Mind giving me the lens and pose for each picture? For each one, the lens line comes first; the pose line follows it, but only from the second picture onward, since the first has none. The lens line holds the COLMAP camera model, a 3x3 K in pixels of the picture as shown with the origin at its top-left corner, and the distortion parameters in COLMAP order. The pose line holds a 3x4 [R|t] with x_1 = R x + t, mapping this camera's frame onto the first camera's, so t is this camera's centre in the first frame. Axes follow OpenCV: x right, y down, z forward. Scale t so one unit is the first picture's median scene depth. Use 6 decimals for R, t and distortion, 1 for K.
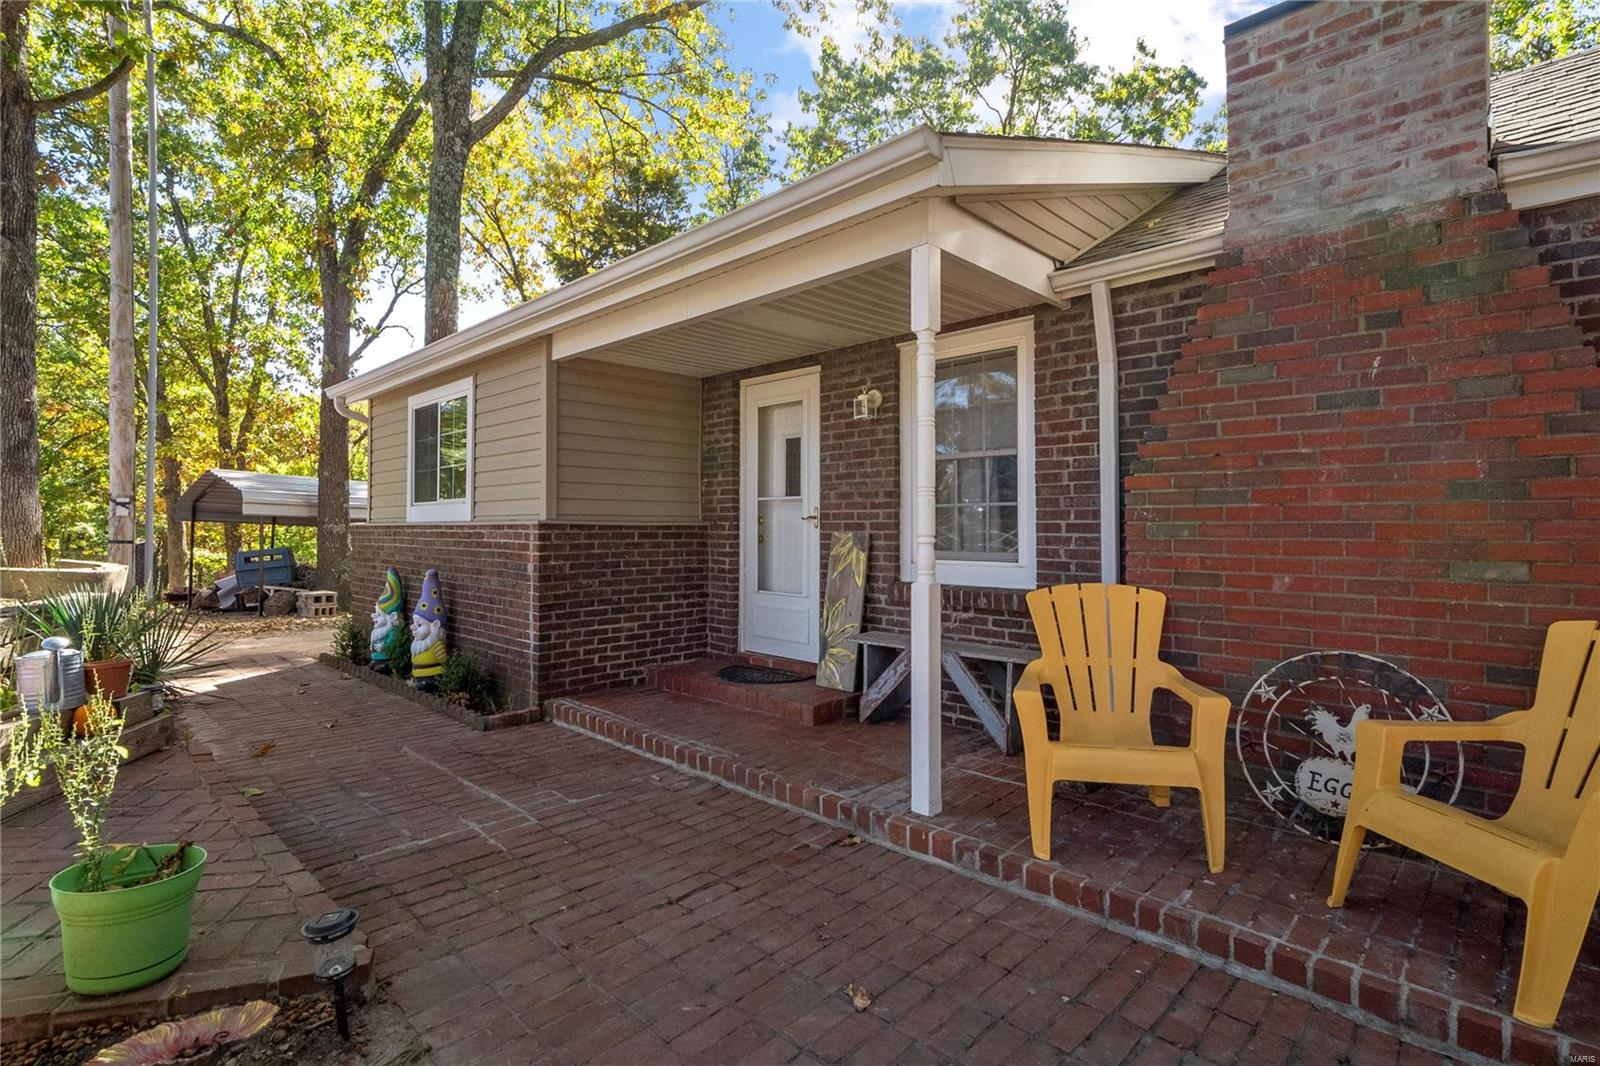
lens RADIAL K [[782.8, 0, 800.0], [0, 782.8, 533.0], [0, 0, 1]] dist [-0.003450, -0.000436]
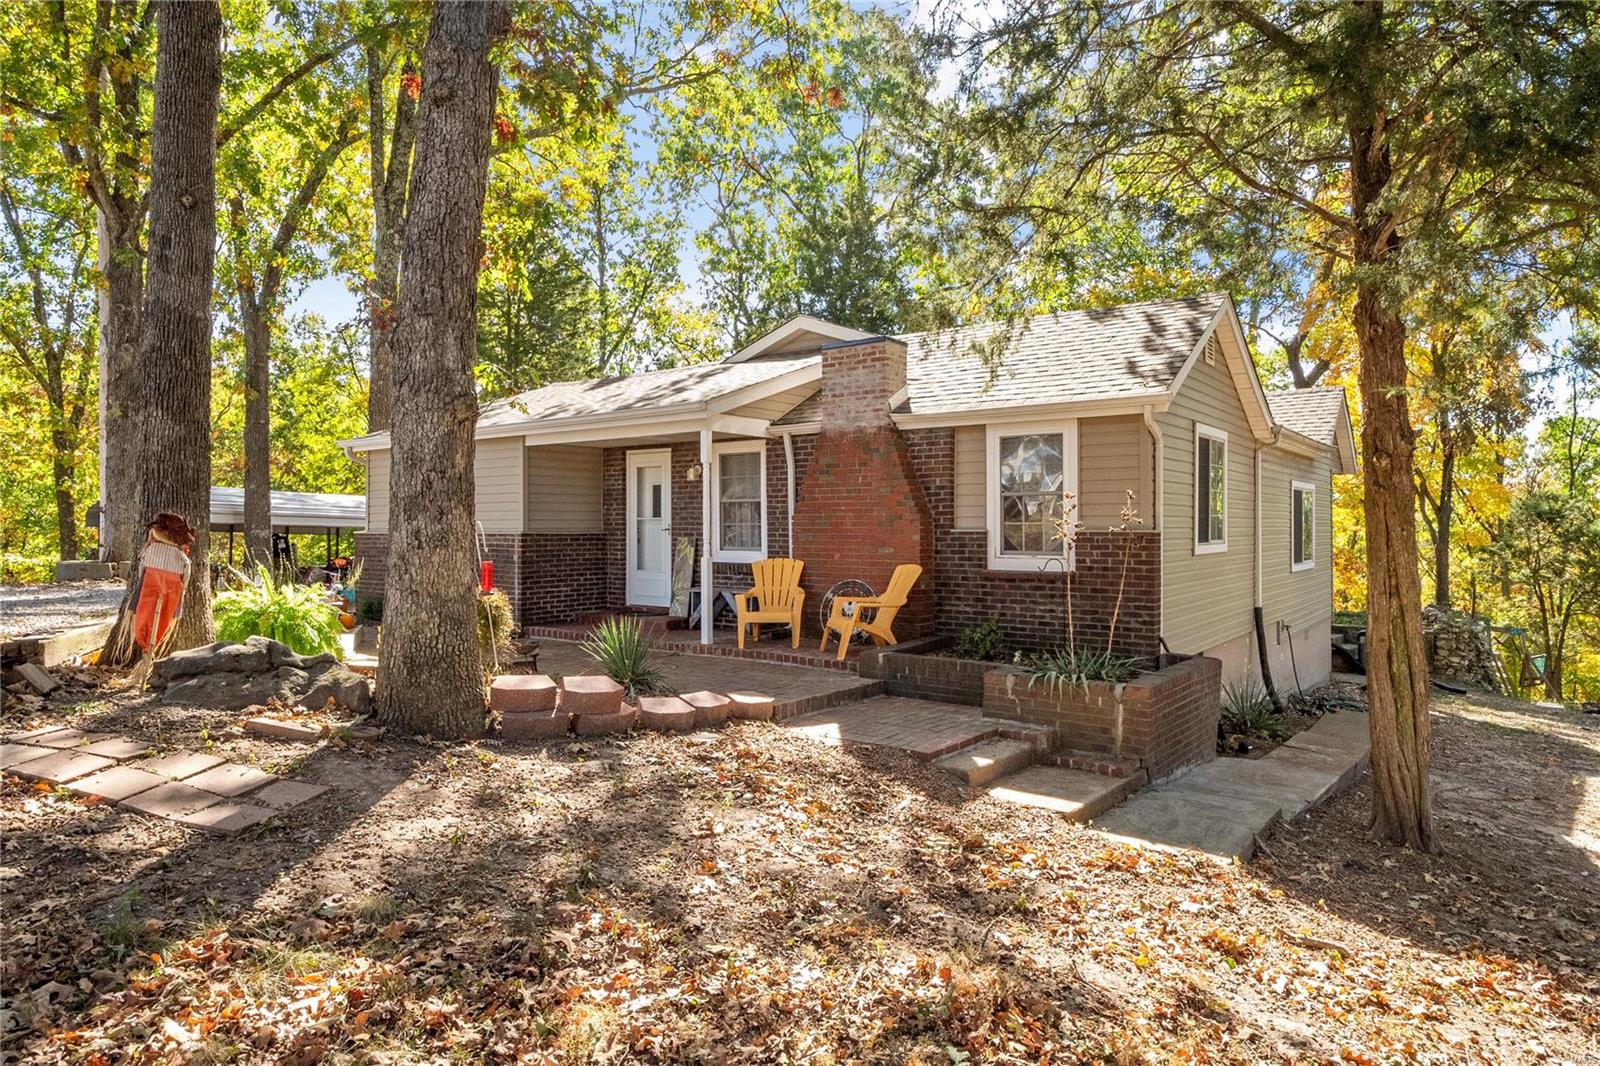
lens RADIAL K [[961.0, 0, 800.0], [0, 961.0, 533.0], [0, 0, 1]] dist [-0.001915, 0.000036]
pose [[0.990831, -0.004488, 0.135030, 0.021084], [0.004451, 0.999990, 0.000576, -0.011760], [-0.135032, 0.000030, 0.990841, -1.389234]]
